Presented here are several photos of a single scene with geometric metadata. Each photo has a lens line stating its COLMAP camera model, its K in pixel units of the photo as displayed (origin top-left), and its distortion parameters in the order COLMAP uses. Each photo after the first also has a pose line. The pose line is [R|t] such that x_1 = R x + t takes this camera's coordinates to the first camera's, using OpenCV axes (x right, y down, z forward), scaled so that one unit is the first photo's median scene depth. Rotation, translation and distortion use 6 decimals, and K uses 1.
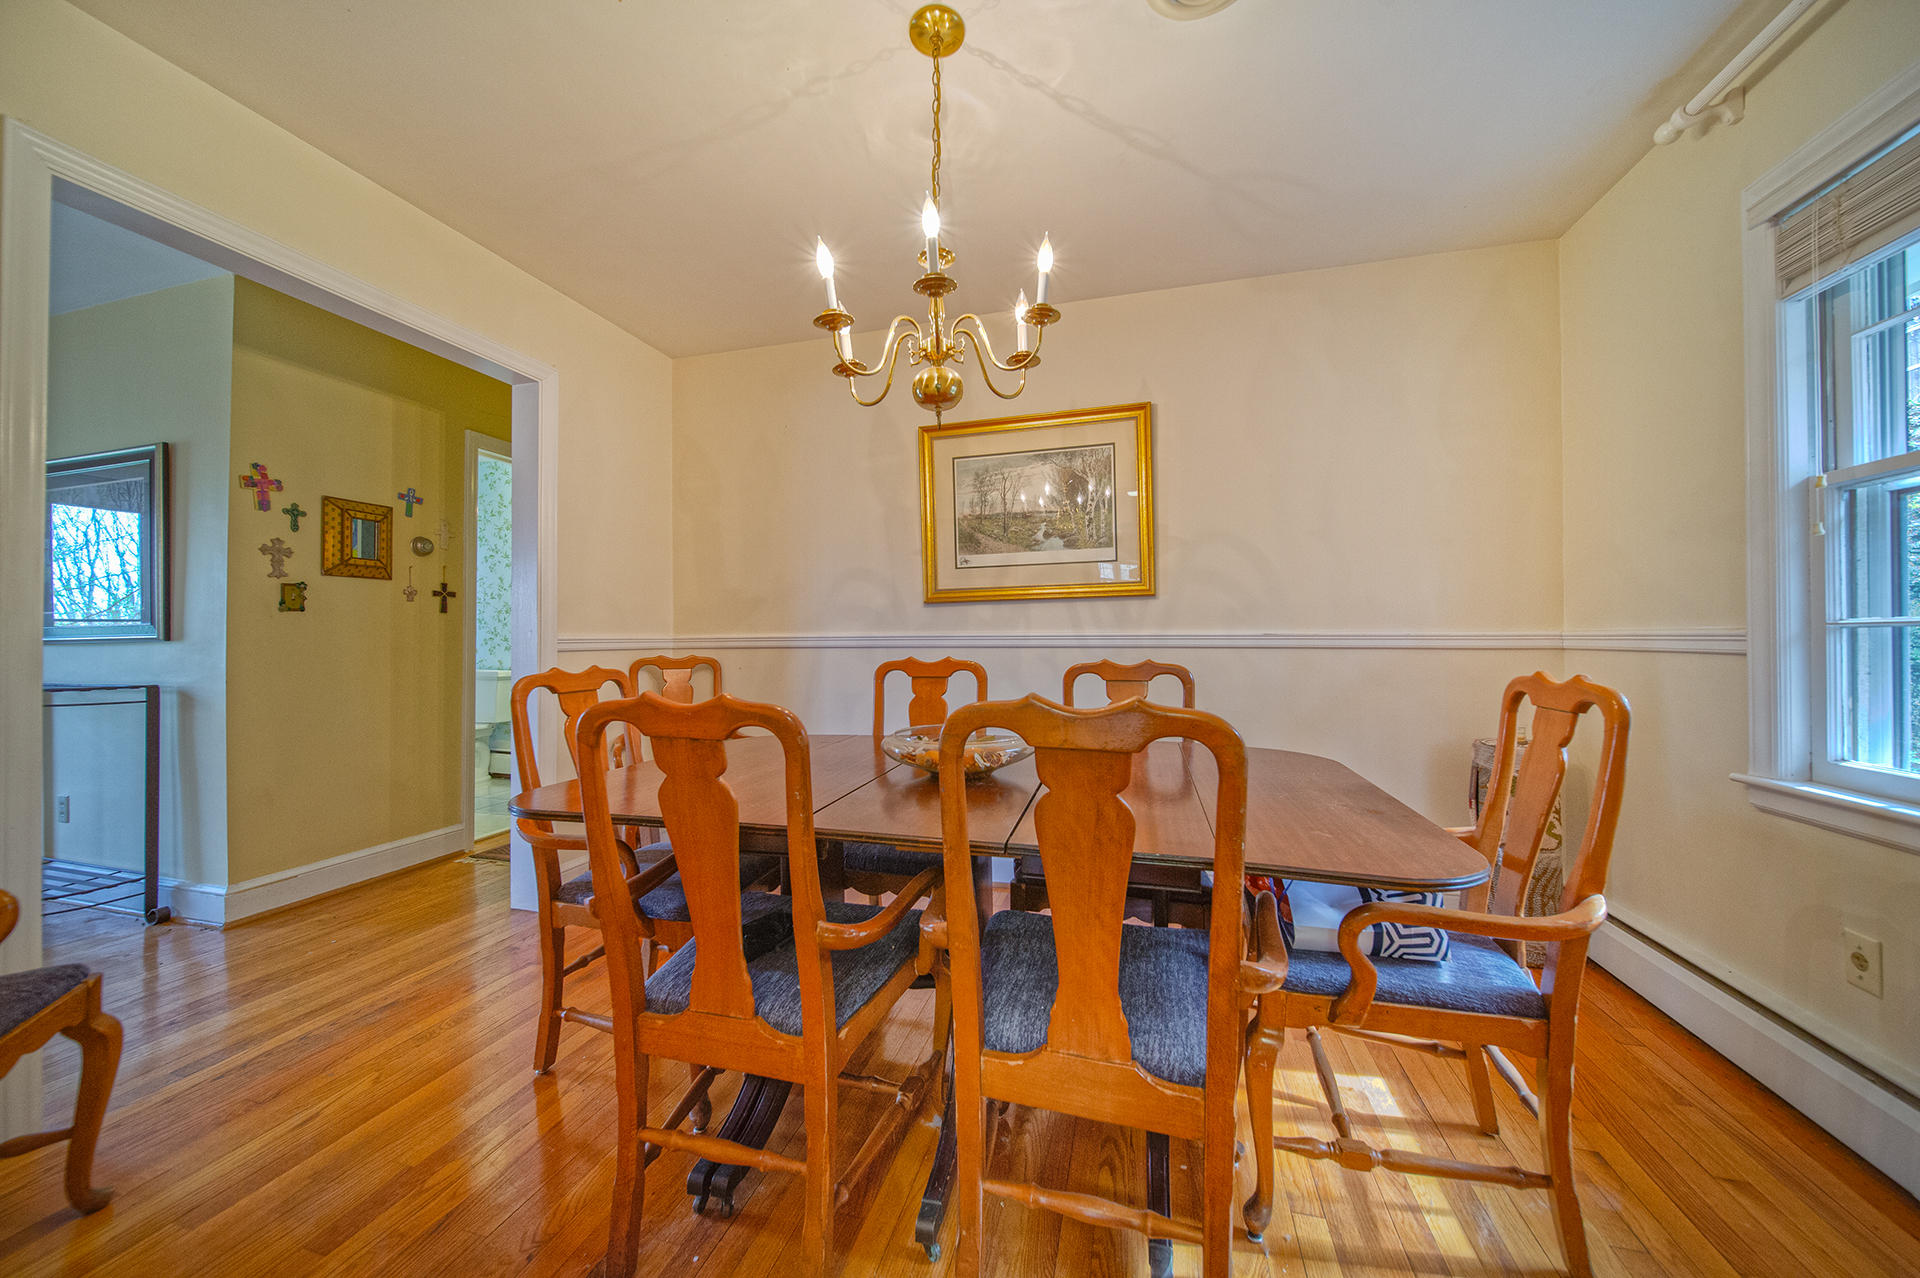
lens RADIAL K [[685.4, 0, 958.3], [0, 685.4, 632.8], [0, 0, 1]] dist [-0.000331, -0.001167]
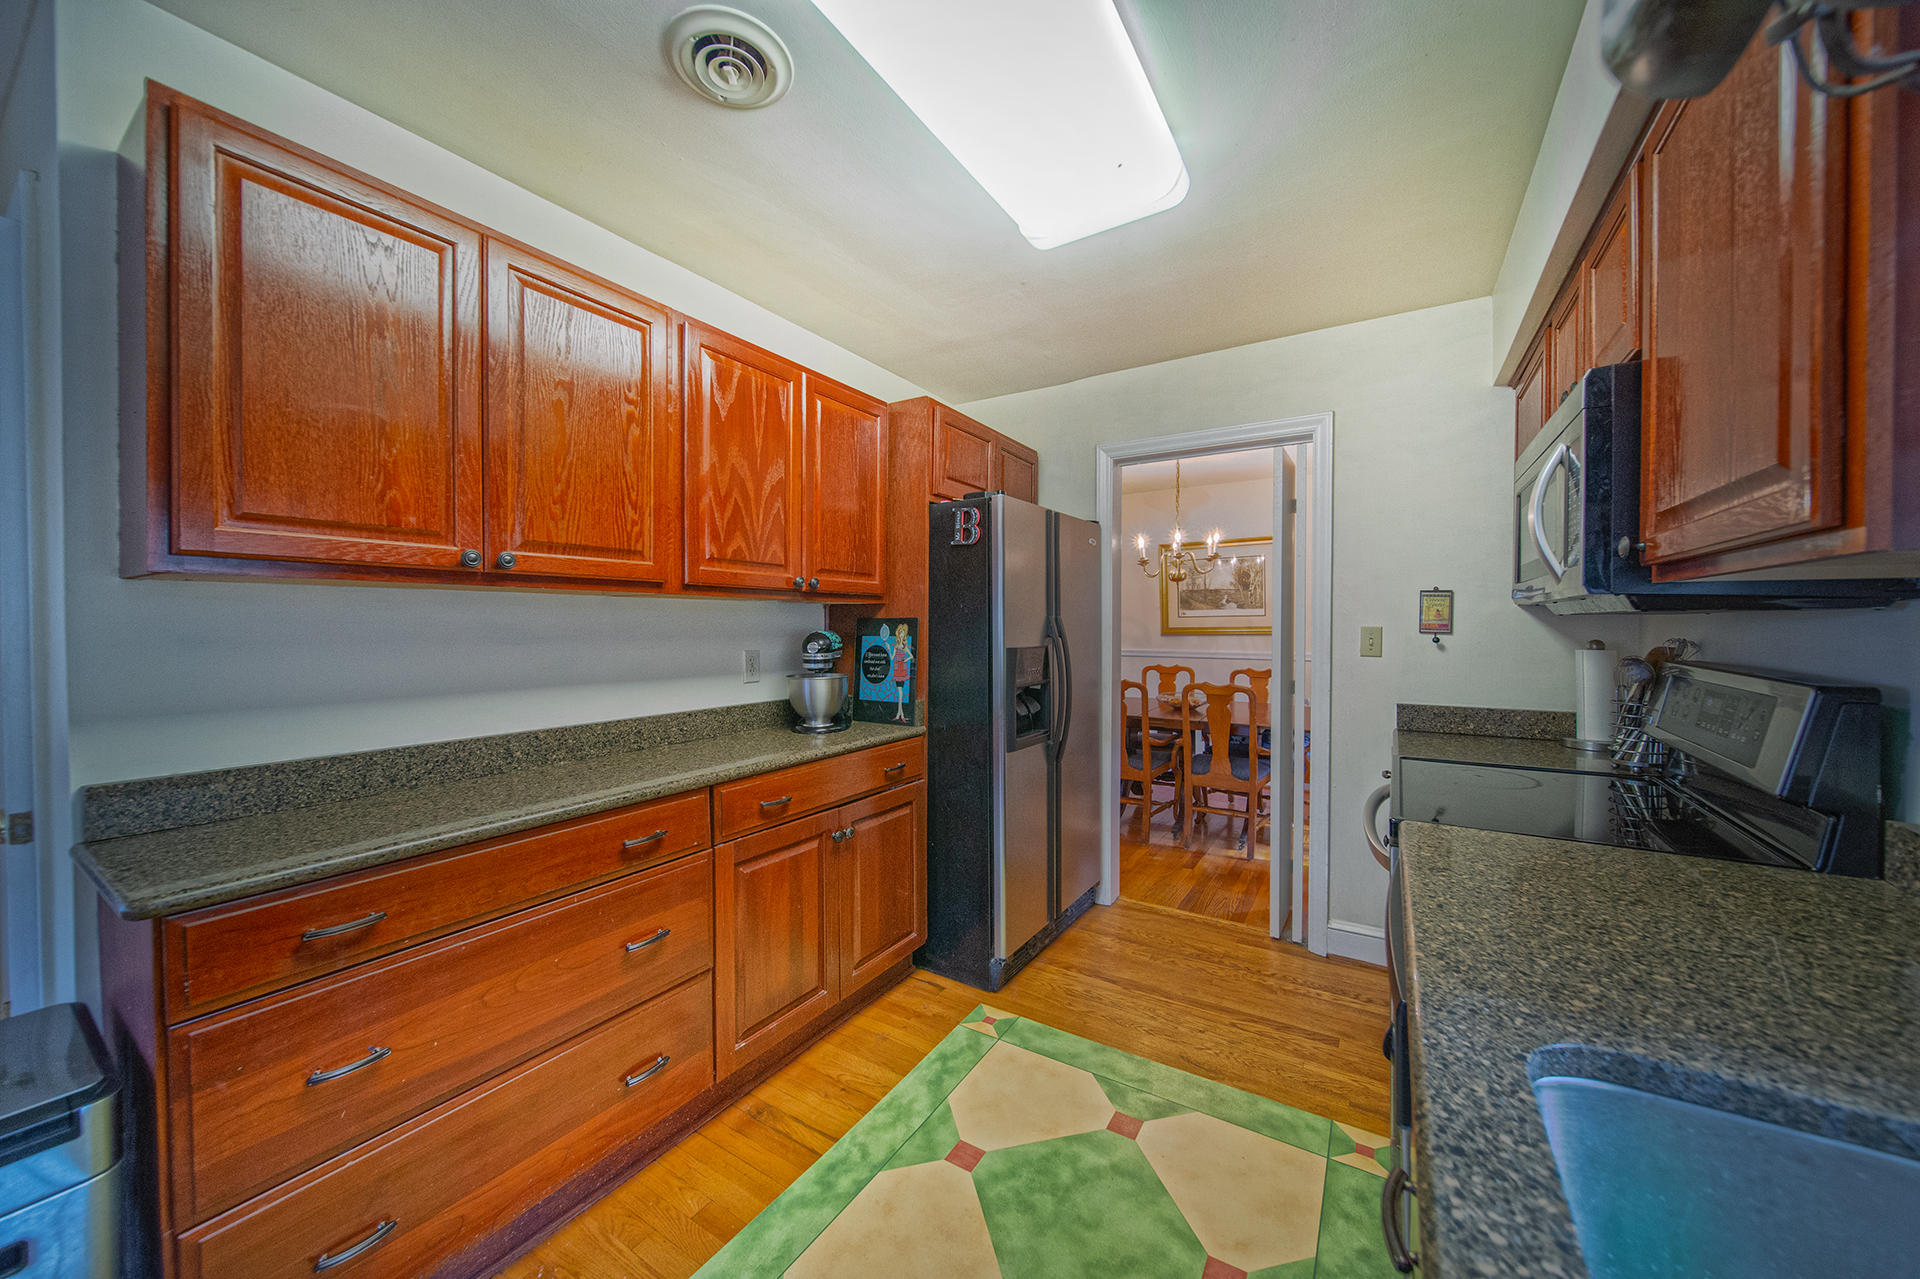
lens RADIAL K [[685.4, 0, 964.2], [0, 685.4, 630.7], [0, 0, 1]] dist [-0.000331, -0.001167]
pose [[0.960246, 0.007607, -0.279051, -0.046472], [-0.002449, 0.999820, 0.018825, -0.094083], [0.279143, -0.017393, 0.960092, -1.083371]]
